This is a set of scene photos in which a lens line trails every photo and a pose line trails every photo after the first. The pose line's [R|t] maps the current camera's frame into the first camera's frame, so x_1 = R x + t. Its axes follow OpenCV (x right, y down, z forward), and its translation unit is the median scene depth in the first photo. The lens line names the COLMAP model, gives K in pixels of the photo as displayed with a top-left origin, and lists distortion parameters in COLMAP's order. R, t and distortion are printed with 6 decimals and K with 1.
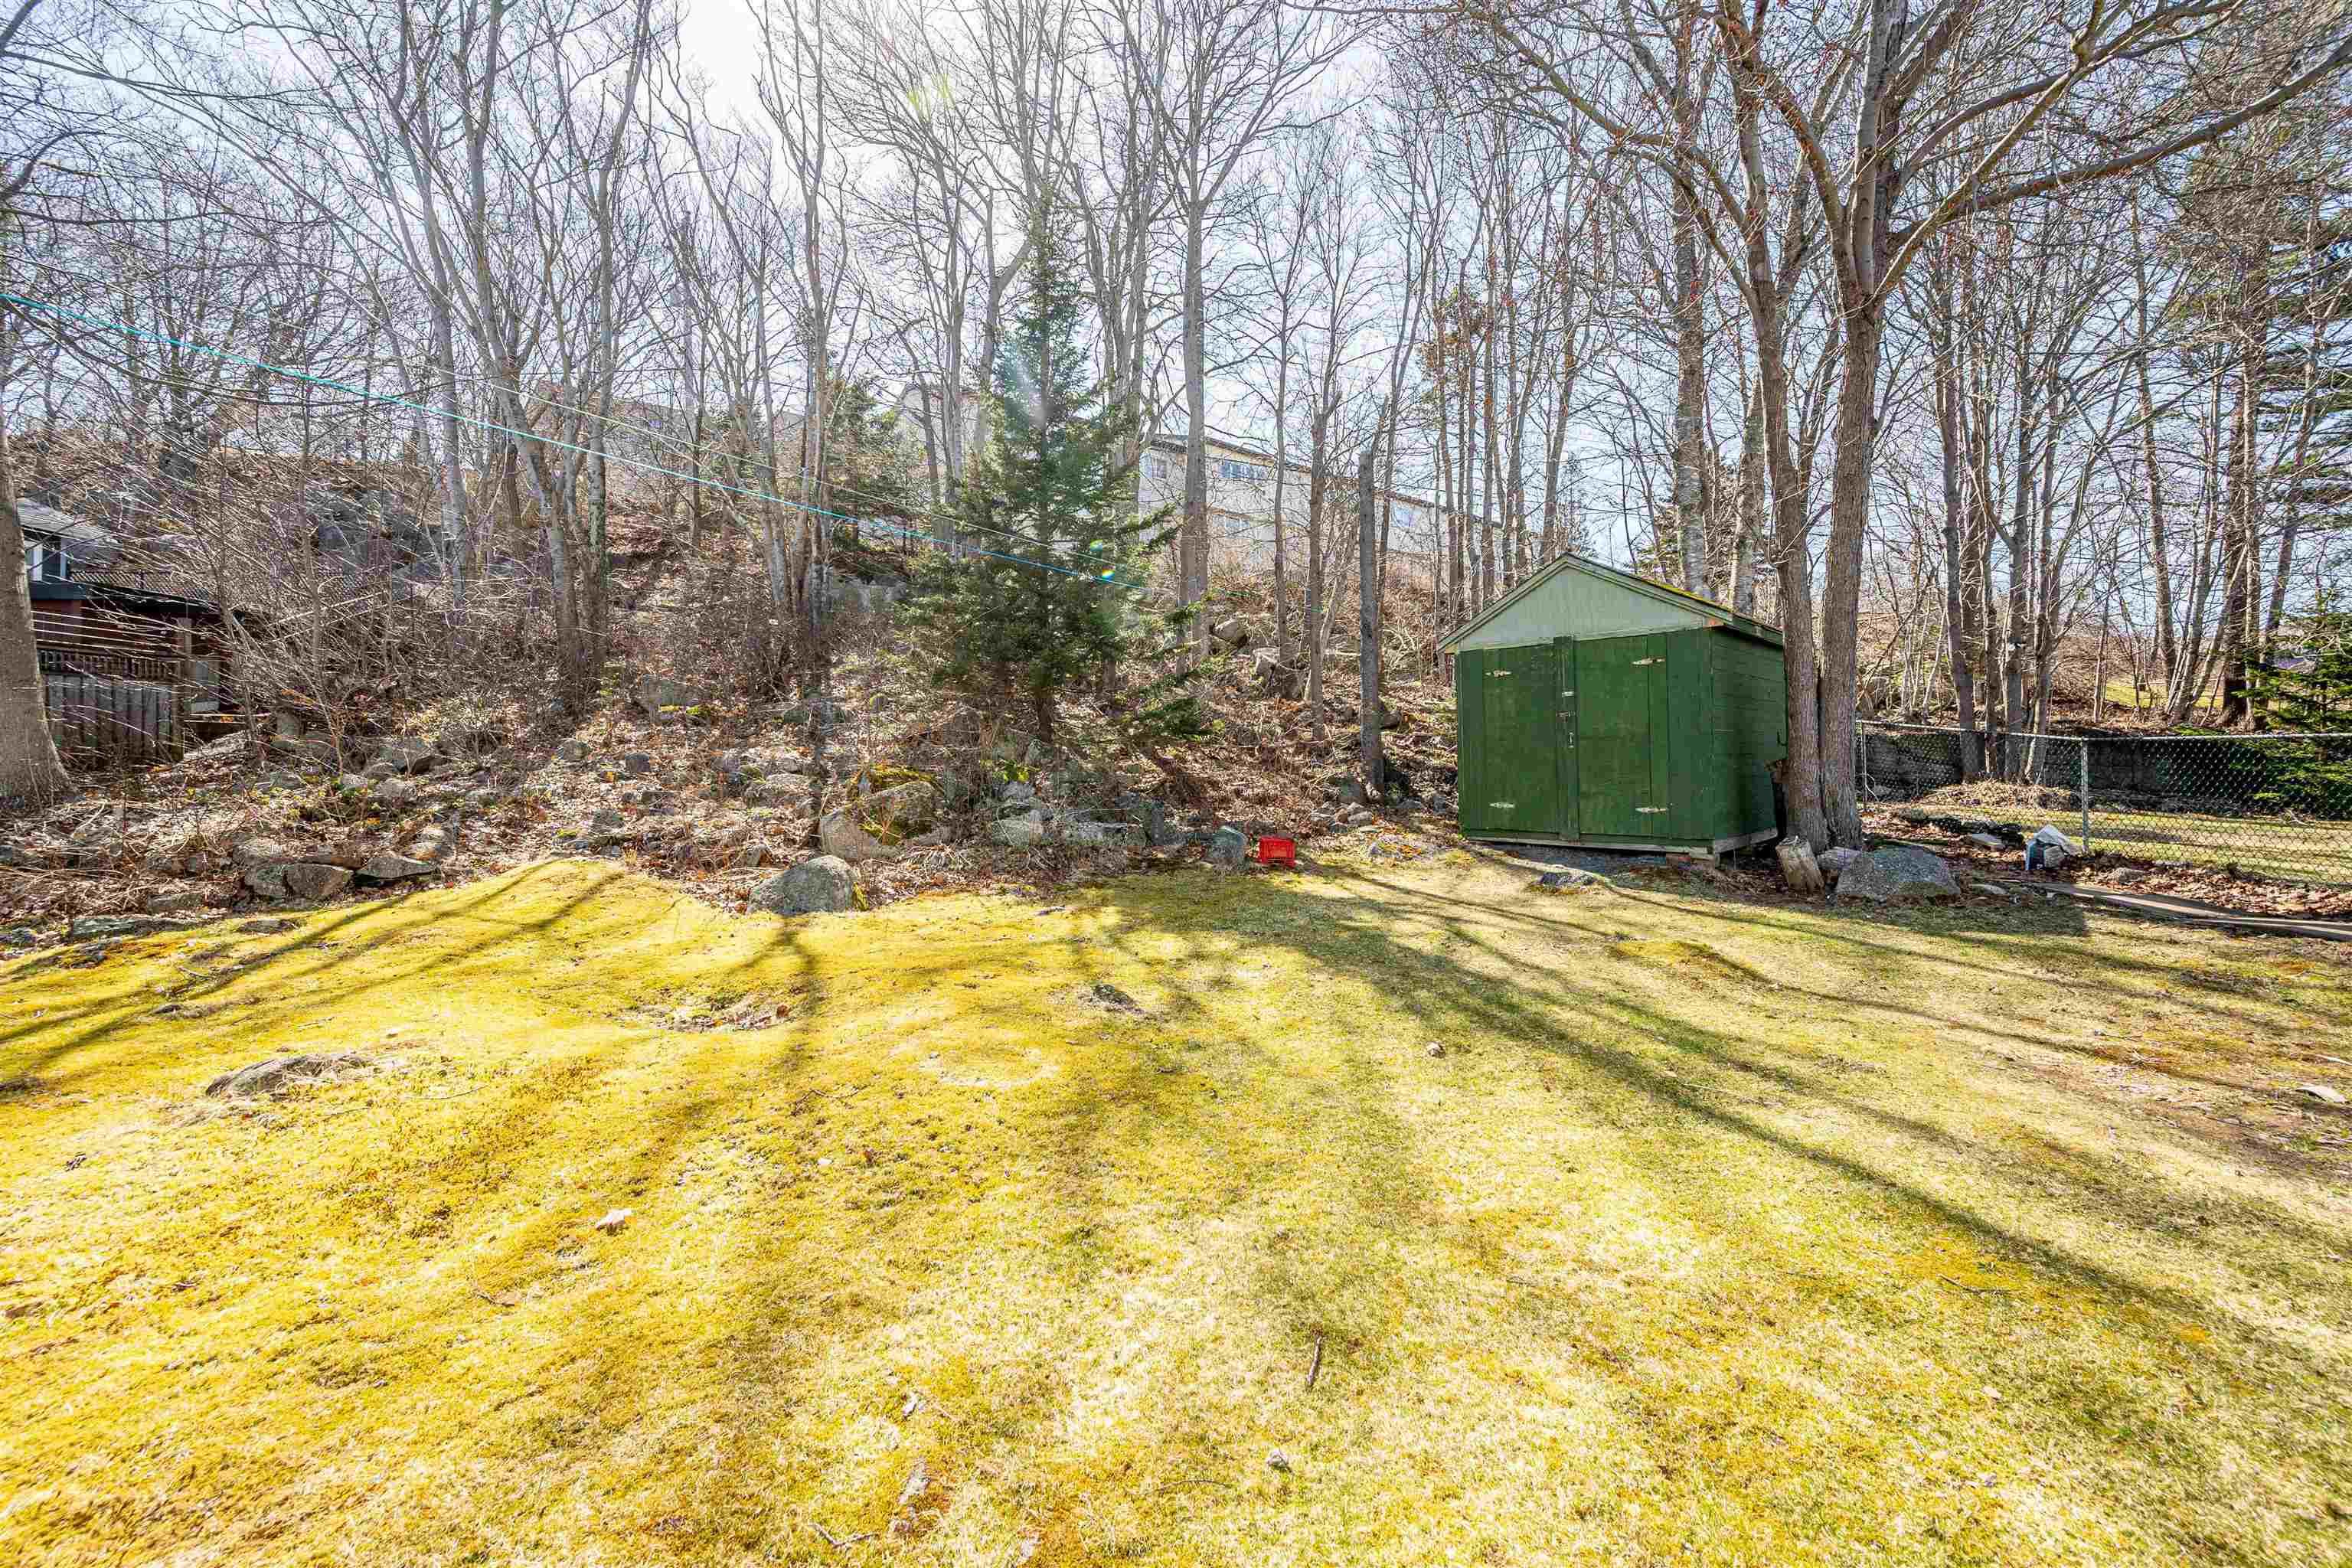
lens RADIAL K [[934.0, 0, 1178.1], [0, 934.0, 767.0], [0, 0, 1]] dist [-0.001092, -0.000037]
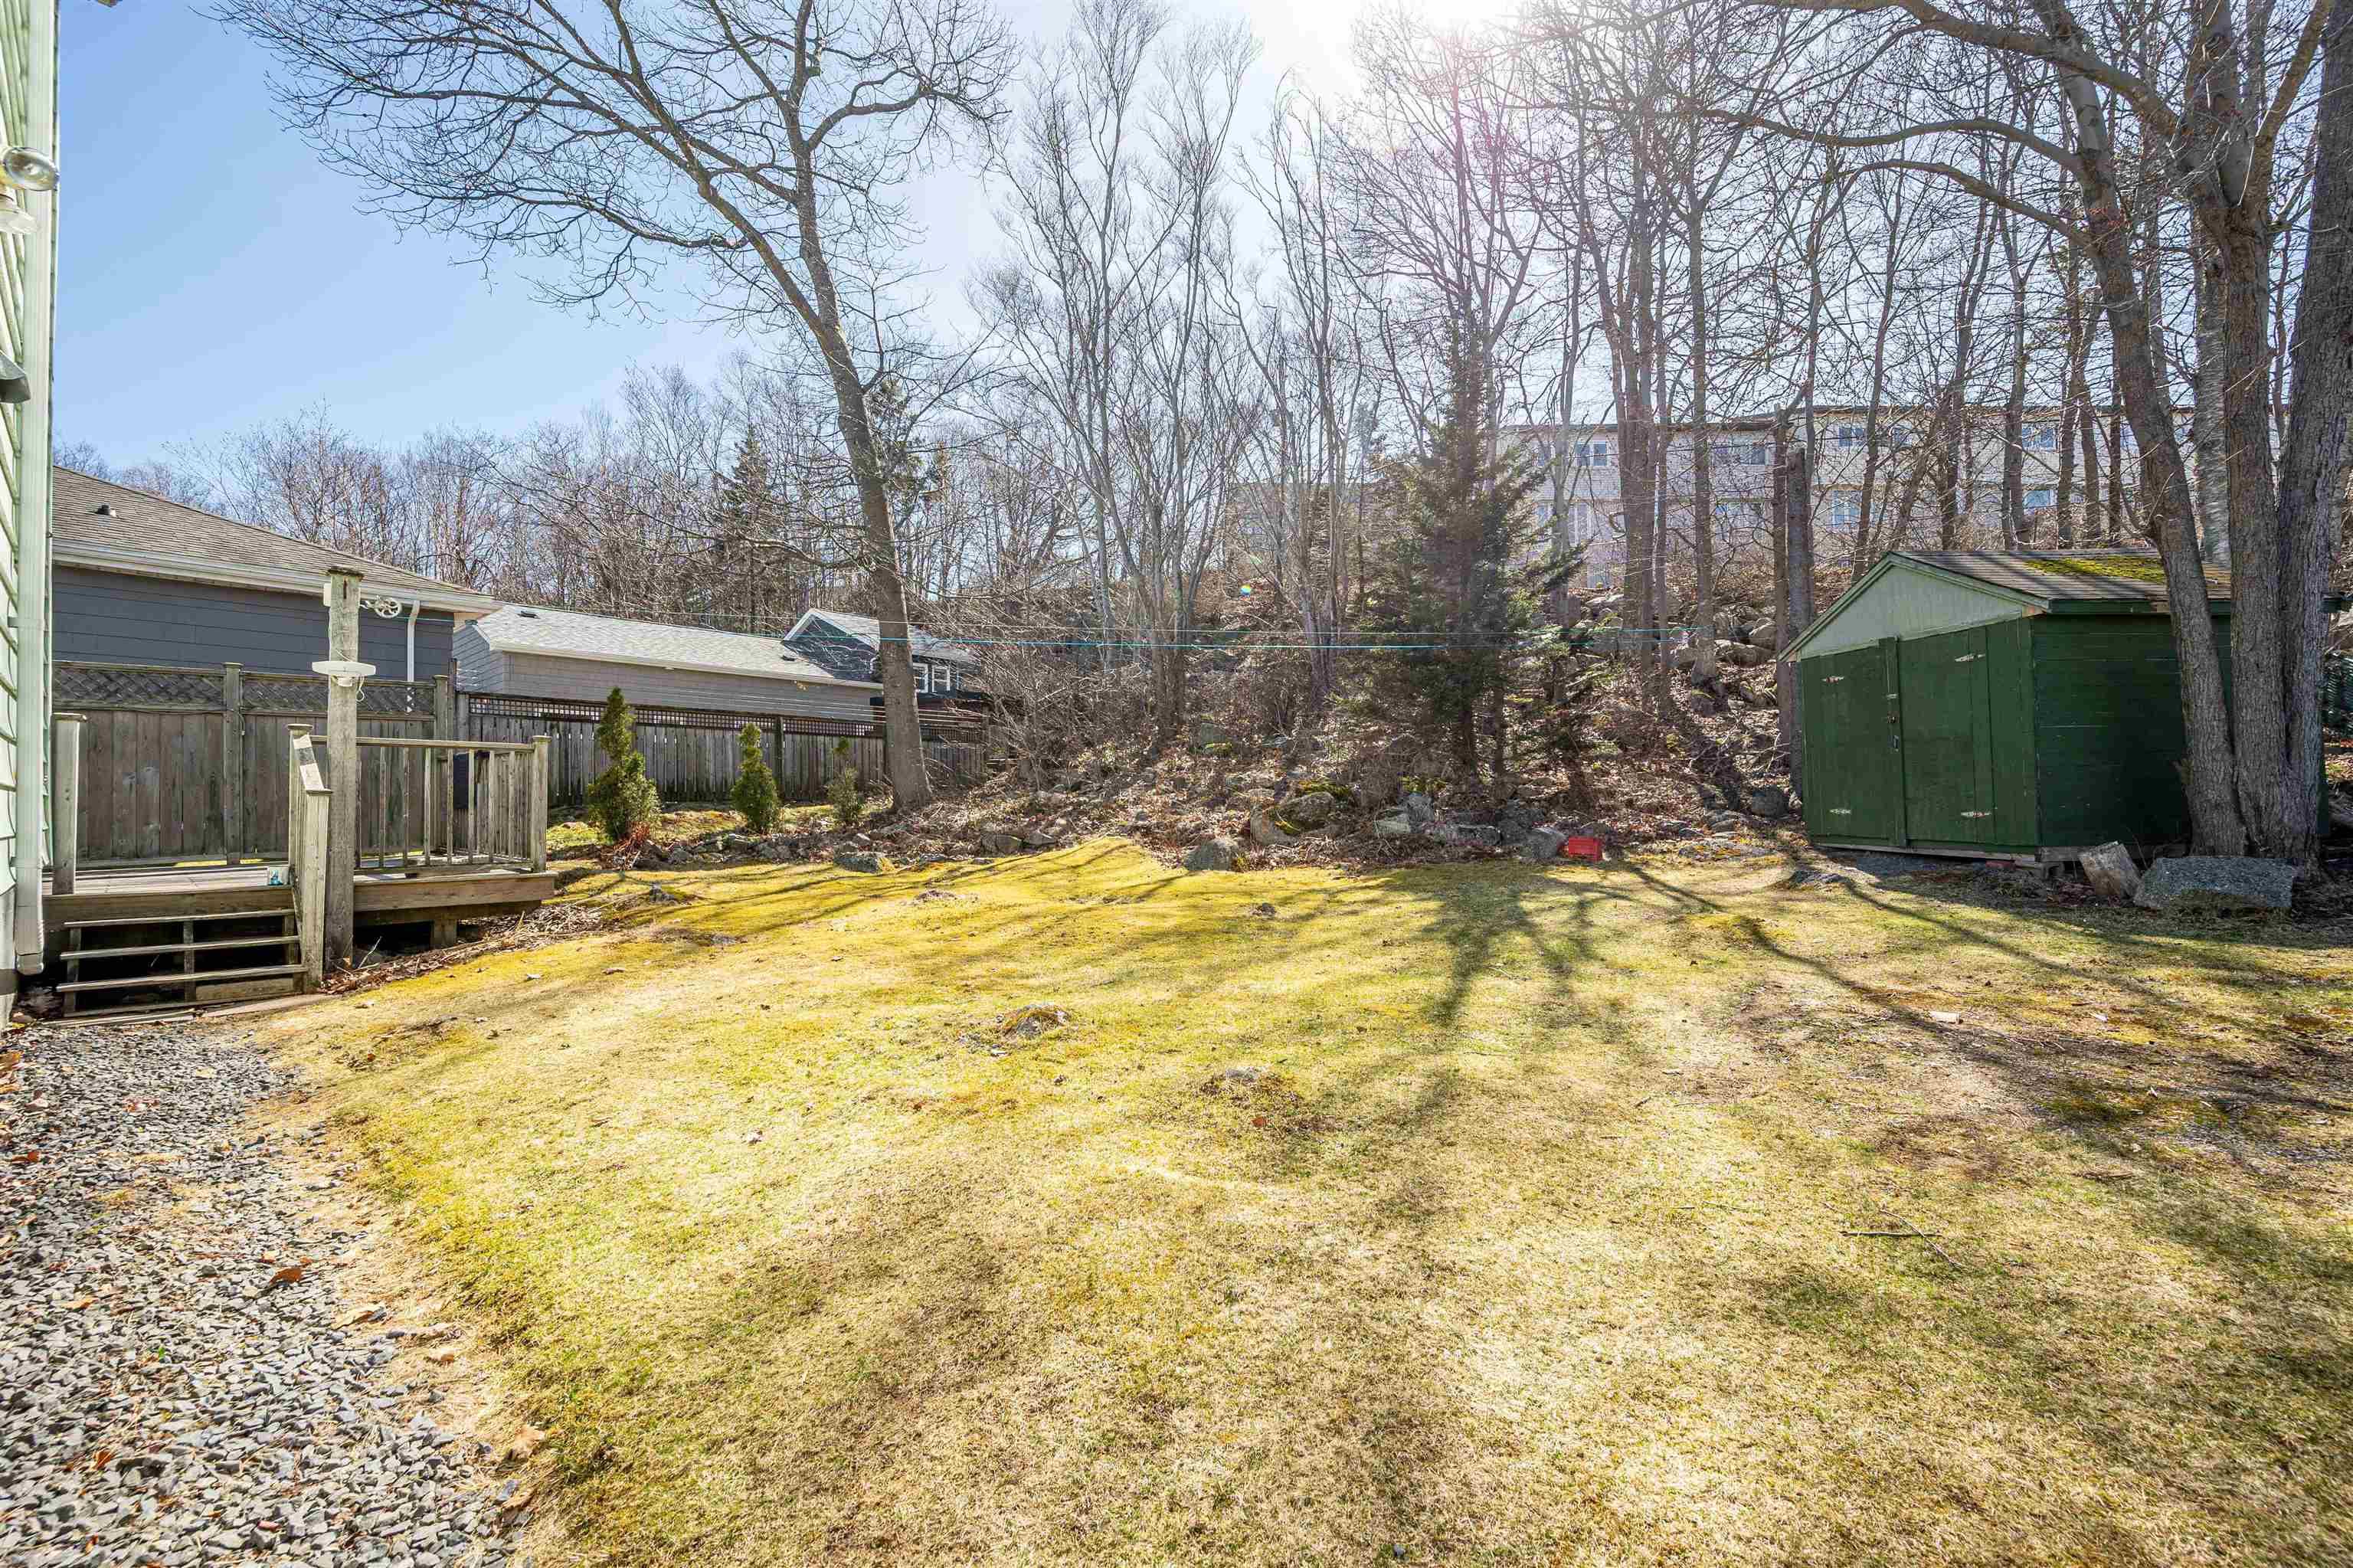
lens RADIAL K [[934.4, 0, 1182.9], [0, 934.4, 805.3], [0, 0, 1]] dist [-0.001092, -0.000037]
pose [[0.783380, 0.000243, -0.621543, 0.439768], [0.008996, 0.999891, 0.011728, 0.017635], [0.621478, -0.014779, 0.783292, -0.225816]]
